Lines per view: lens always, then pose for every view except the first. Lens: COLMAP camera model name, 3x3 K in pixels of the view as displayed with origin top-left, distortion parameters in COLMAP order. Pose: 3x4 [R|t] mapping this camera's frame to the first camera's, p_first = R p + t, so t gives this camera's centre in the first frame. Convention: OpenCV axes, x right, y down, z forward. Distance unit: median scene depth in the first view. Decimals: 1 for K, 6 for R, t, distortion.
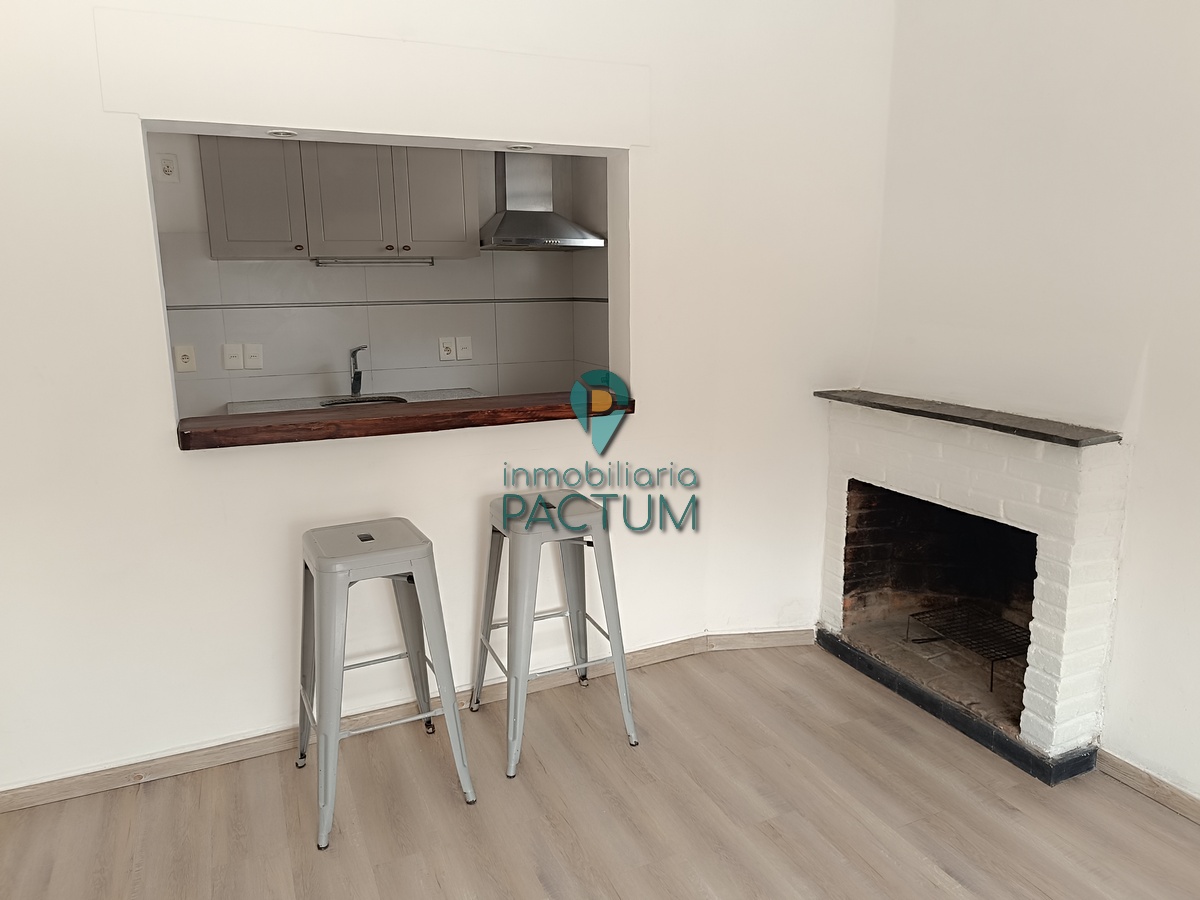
lens RADIAL K [[843.0, 0, 603.0], [0, 843.0, 452.7], [0, 0, 1]] dist [0.014678, -0.026031]
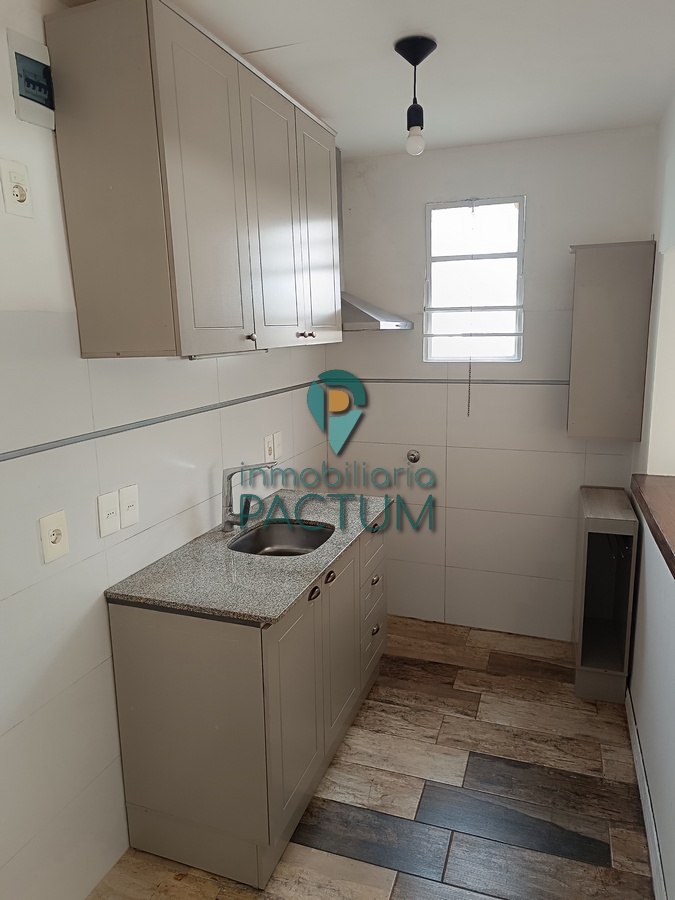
lens RADIAL K [[632.3, 0, 340.5], [0, 632.3, 451.4], [0, 0, 1]] dist [0.014678, -0.026031]
pose [[0.688021, -0.138214, 0.712407, -0.635337], [0.145576, 0.988027, 0.051094, -0.155763], [-0.710939, 0.068556, 0.699904, 0.555589]]
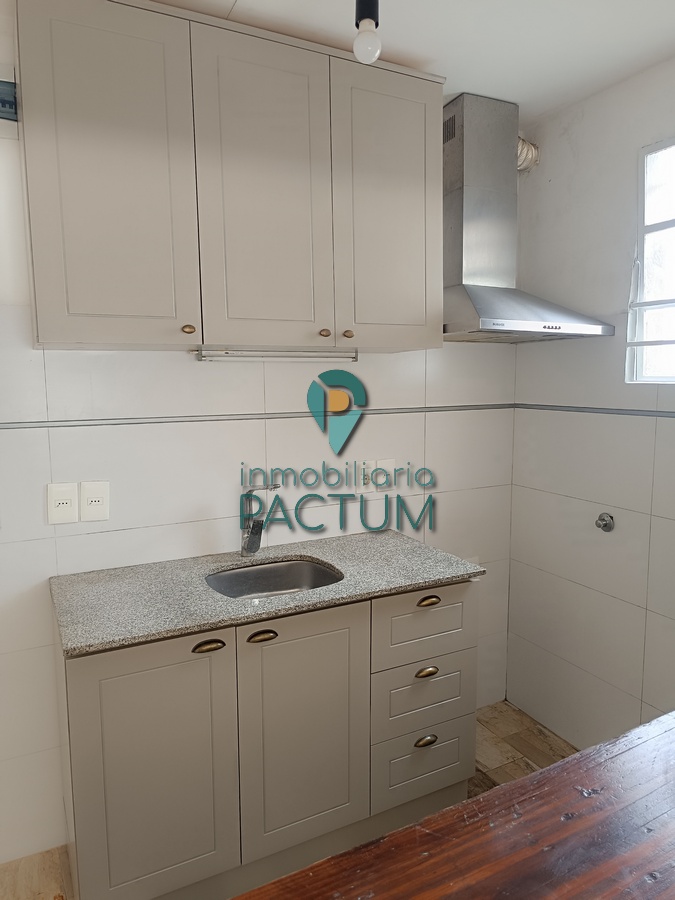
lens RADIAL K [[632.3, 0, 337.2], [0, 632.3, 450.1], [0, 0, 1]] dist [0.014678, -0.026031]
pose [[0.998458, 0.003722, 0.055380, -0.260280], [0.000371, 0.997279, -0.073717, -0.117143], [-0.055504, 0.073624, 0.995740, 0.519202]]
